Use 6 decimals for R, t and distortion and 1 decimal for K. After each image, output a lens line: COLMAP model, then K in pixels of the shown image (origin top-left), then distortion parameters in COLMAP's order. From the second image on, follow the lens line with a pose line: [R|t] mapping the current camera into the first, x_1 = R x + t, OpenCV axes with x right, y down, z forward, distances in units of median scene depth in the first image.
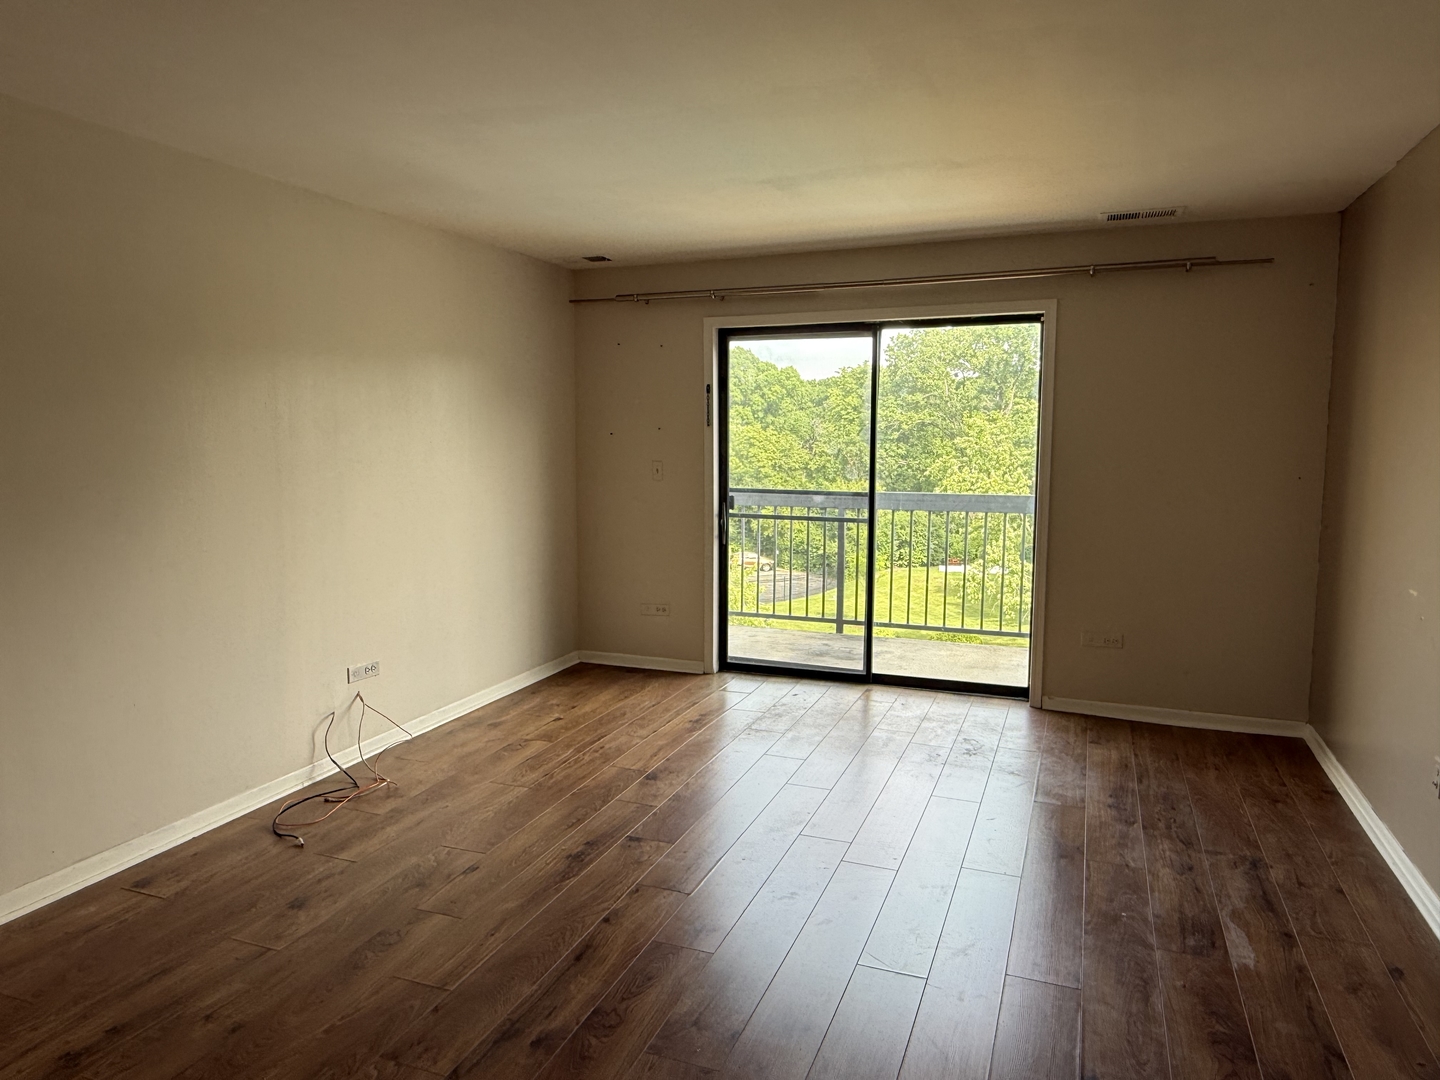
lens RADIAL K [[936.6, 0, 720.0], [0, 936.6, 540.0], [0, 0, 1]] dist [-0.000824, 0.003294]
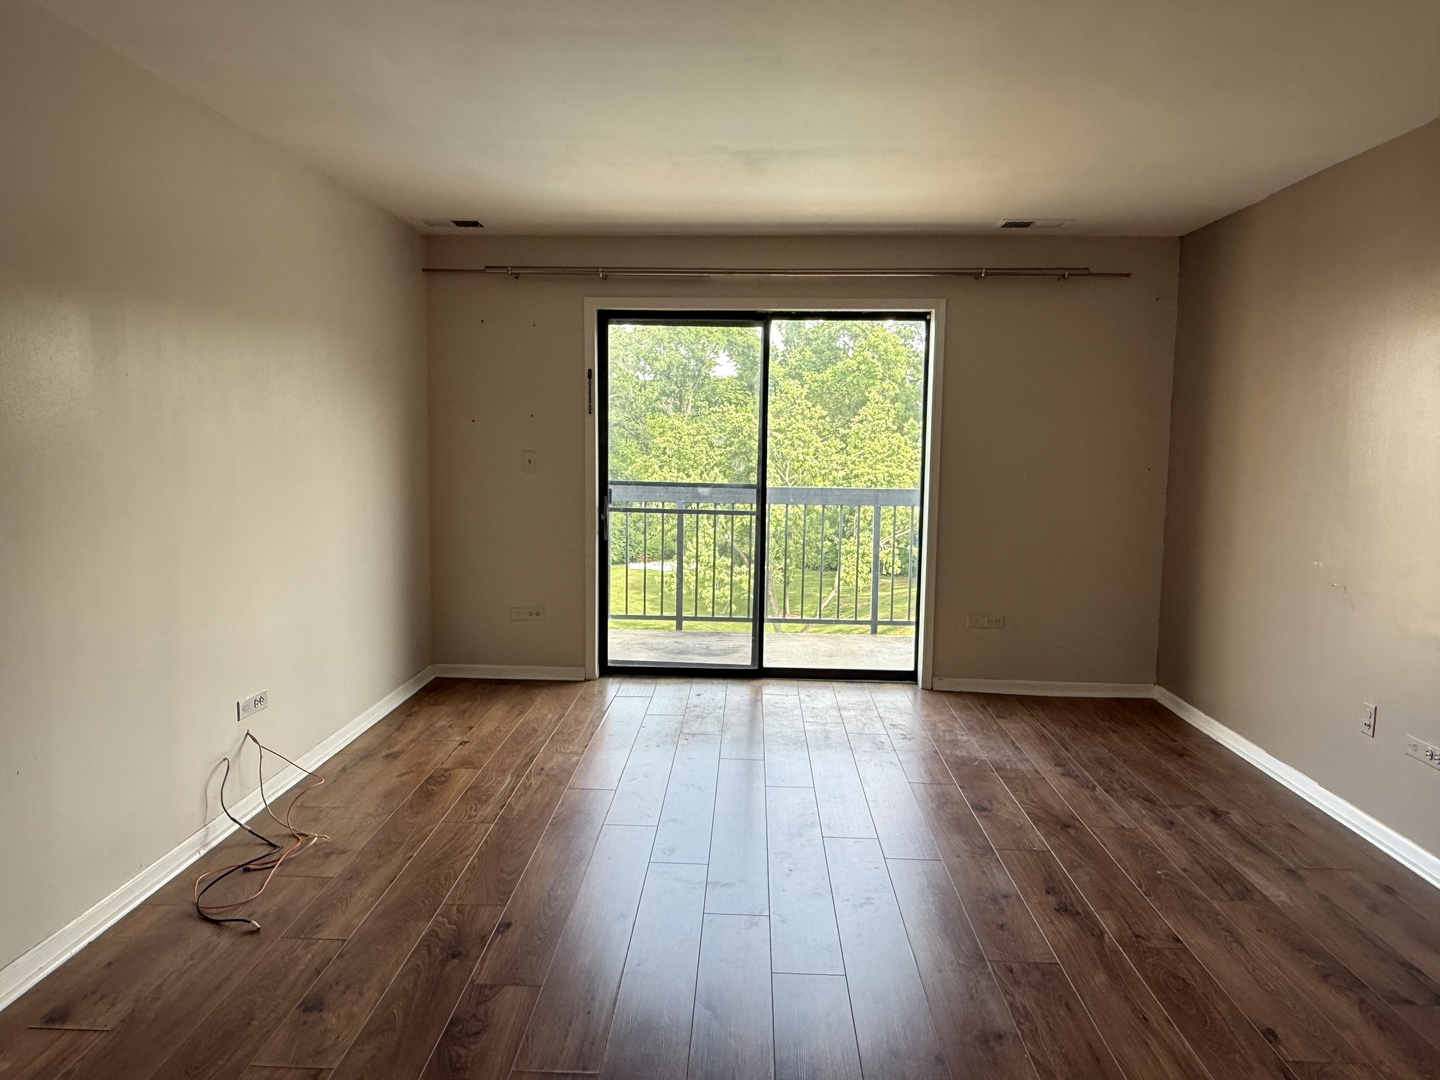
lens RADIAL K [[936.6, 0, 720.0], [0, 936.6, 540.0], [0, 0, 1]] dist [-0.000824, 0.003294]
pose [[0.945633, -0.022304, 0.324470, -0.215530], [0.022178, 0.999746, 0.004086, 0.002926], [-0.324478, 0.003333, 0.945887, 0.085660]]
